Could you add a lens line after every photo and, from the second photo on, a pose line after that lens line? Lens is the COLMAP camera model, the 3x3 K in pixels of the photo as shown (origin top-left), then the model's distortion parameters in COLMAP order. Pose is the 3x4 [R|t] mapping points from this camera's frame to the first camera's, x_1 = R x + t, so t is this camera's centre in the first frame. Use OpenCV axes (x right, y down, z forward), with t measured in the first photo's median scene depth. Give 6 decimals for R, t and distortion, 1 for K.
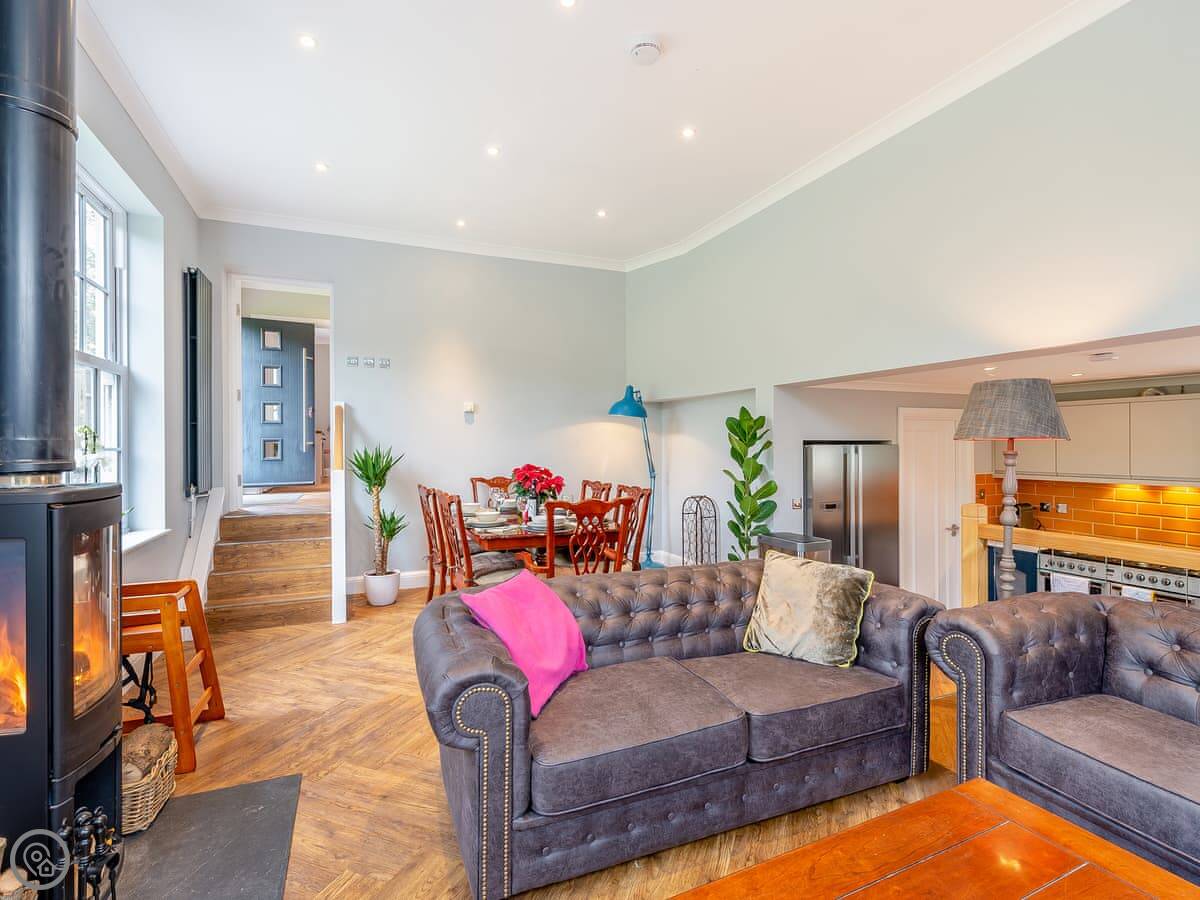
lens RADIAL K [[581.8, 0, 599.9], [0, 581.8, 446.0], [0, 0, 1]] dist [0.002553, -0.002076]
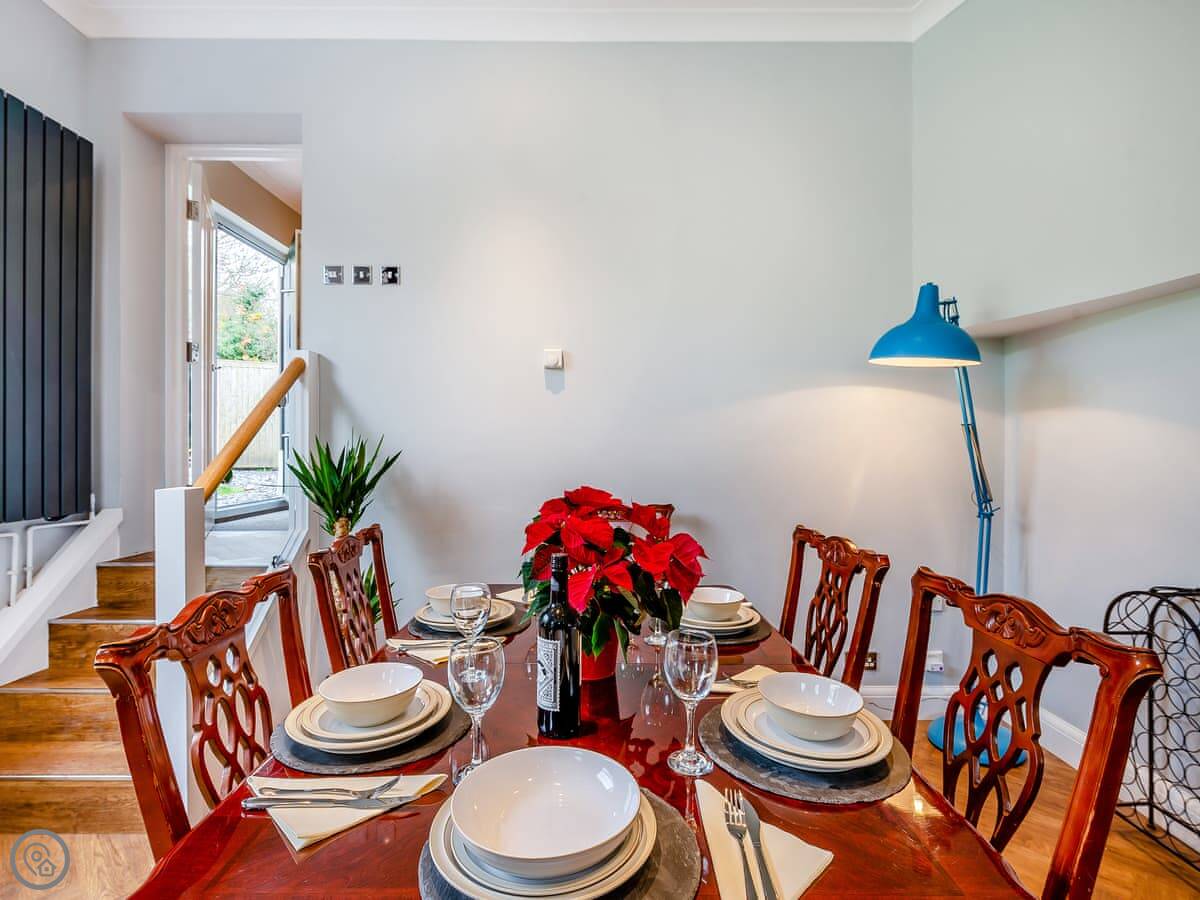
lens RADIAL K [[581.8, 0, 599.9], [0, 581.8, 446.0], [0, 0, 1]] dist [0.002553, -0.002076]
pose [[0.921308, 0.004501, -0.388807, -0.000376], [-0.005393, 0.999985, -0.001205, 0.007466], [0.388795, 0.003207, 0.921319, 0.569308]]
